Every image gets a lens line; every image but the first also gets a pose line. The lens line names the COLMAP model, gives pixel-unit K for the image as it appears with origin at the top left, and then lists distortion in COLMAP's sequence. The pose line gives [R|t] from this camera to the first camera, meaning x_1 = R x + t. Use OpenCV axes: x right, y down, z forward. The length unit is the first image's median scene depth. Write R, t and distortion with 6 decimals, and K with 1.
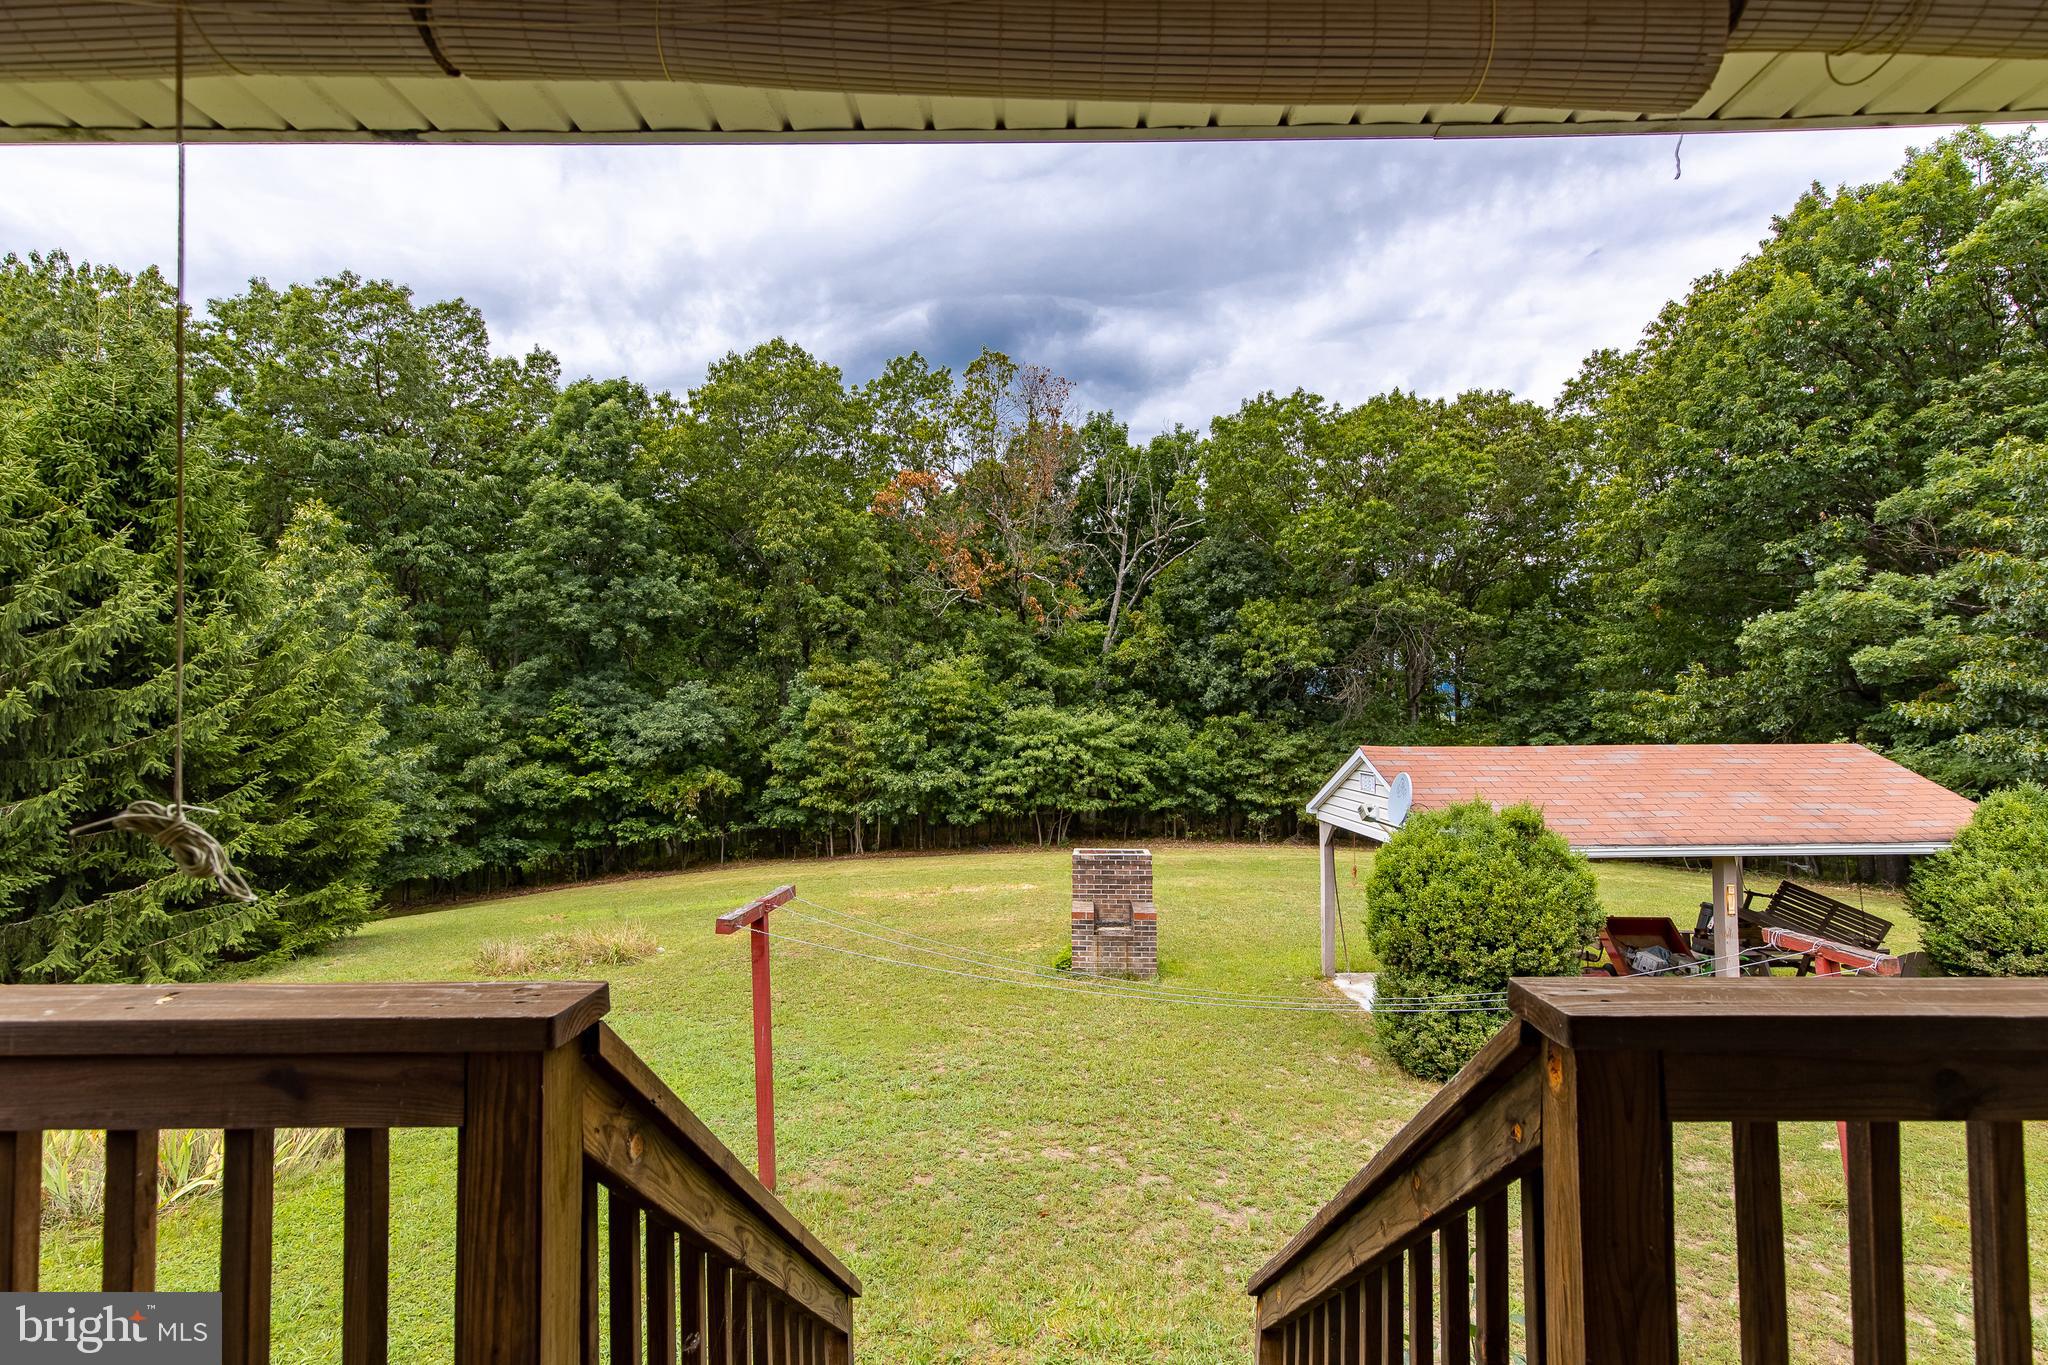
lens RADIAL K [[947.4, 0, 1024.0], [0, 947.4, 682.5], [0, 0, 1]] dist [0.001393, 0.000074]
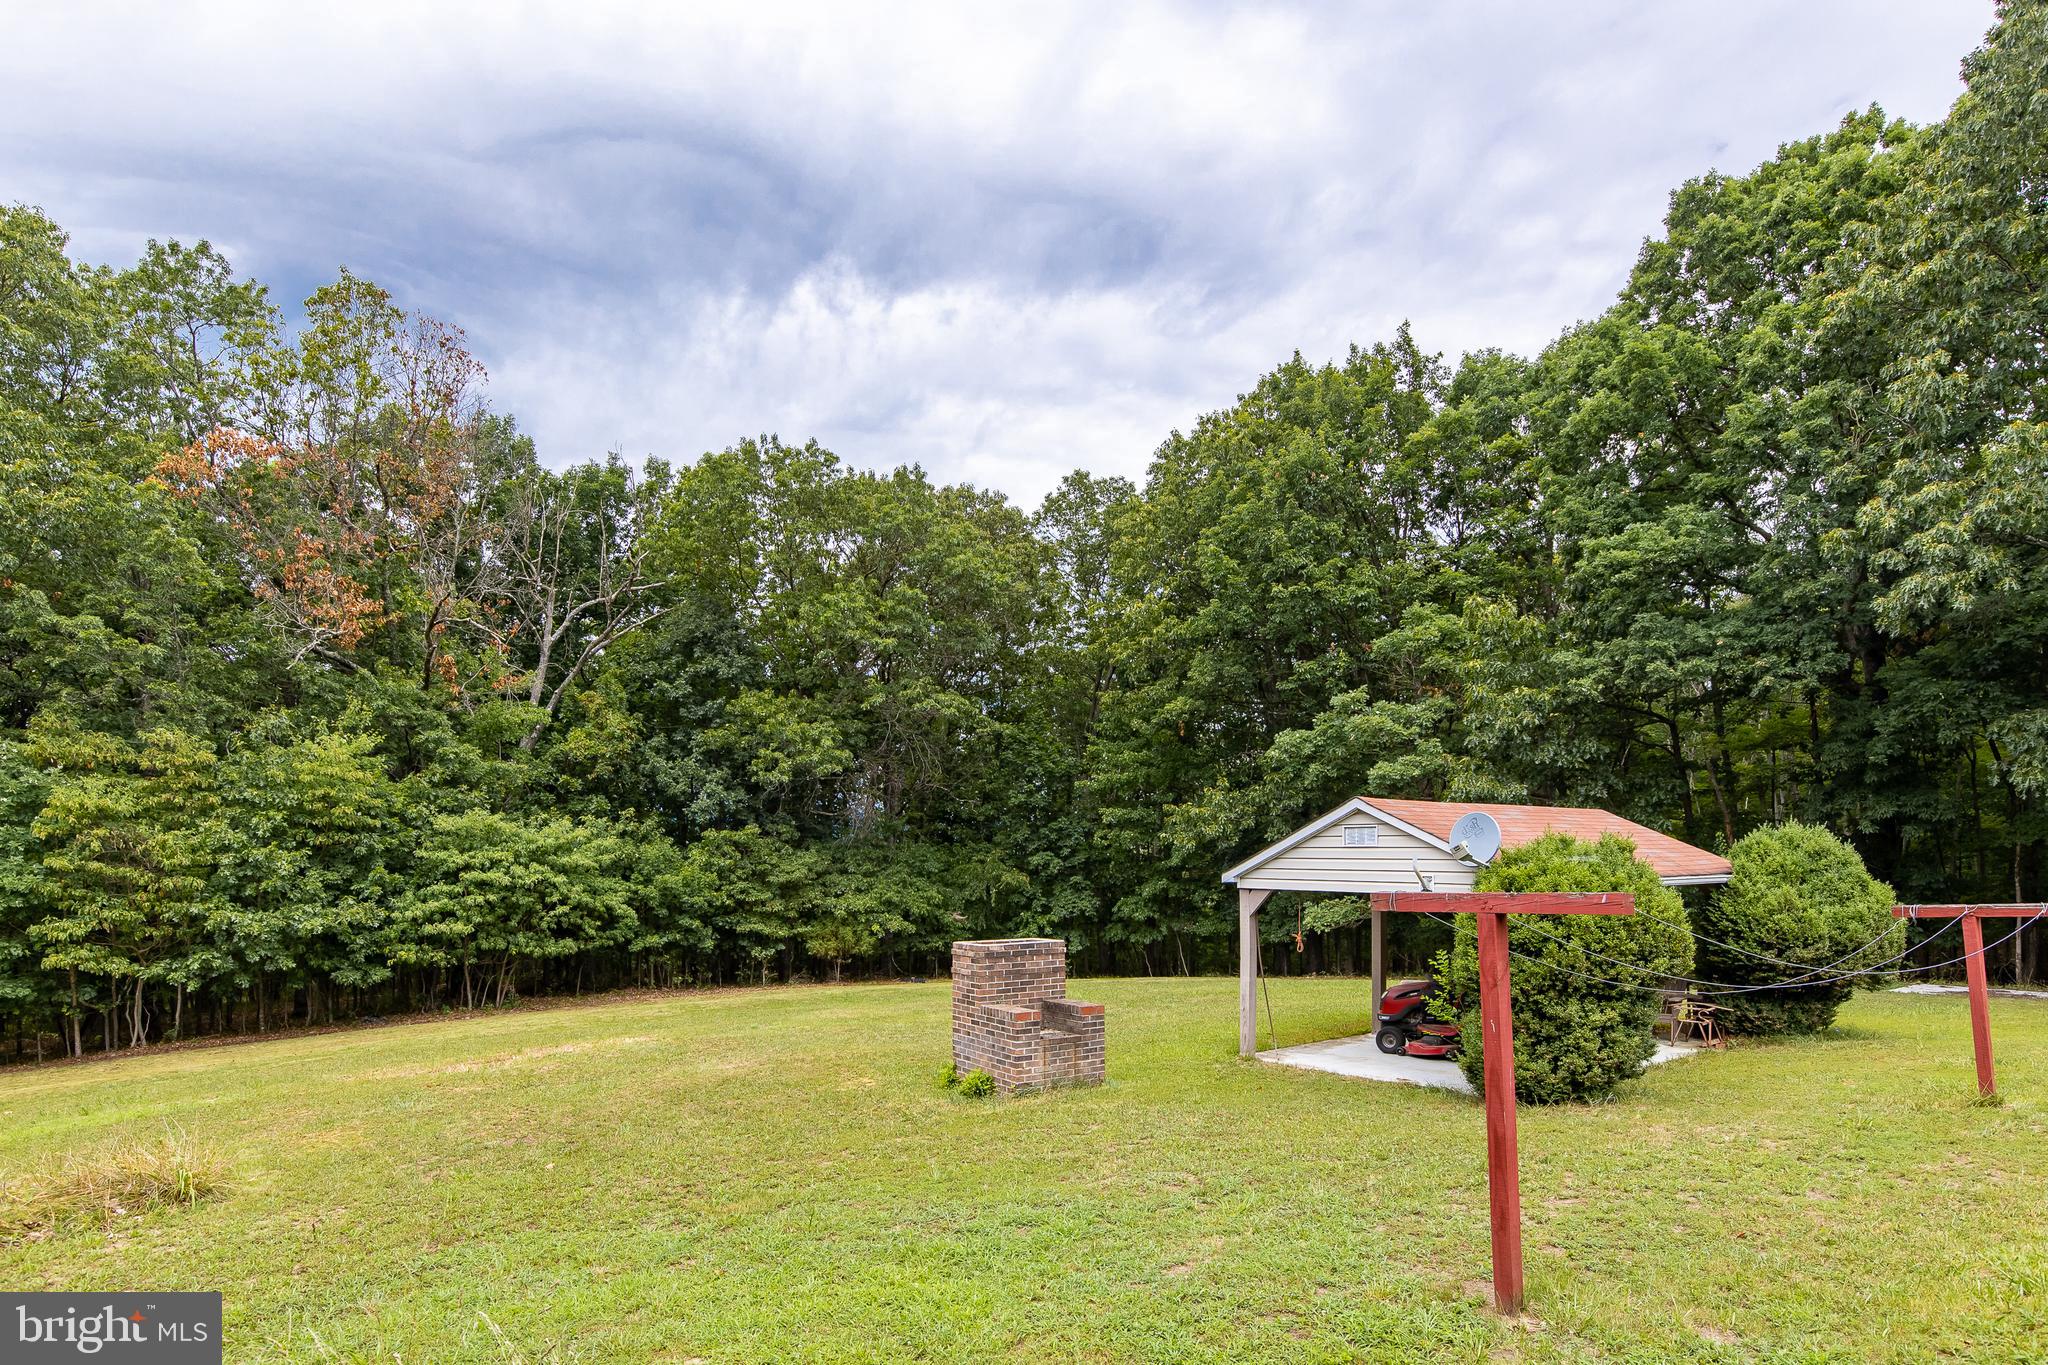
lens RADIAL K [[1119.8, 0, 1069.1], [0, 1119.8, 844.0], [0, 0, 1]] dist [0.018621, -0.000536]
pose [[0.799501, 0.004396, 0.600648, -0.132352], [-0.020584, 0.999586, 0.020082, 0.023239], [-0.600312, -0.028419, 0.799261, 0.065296]]
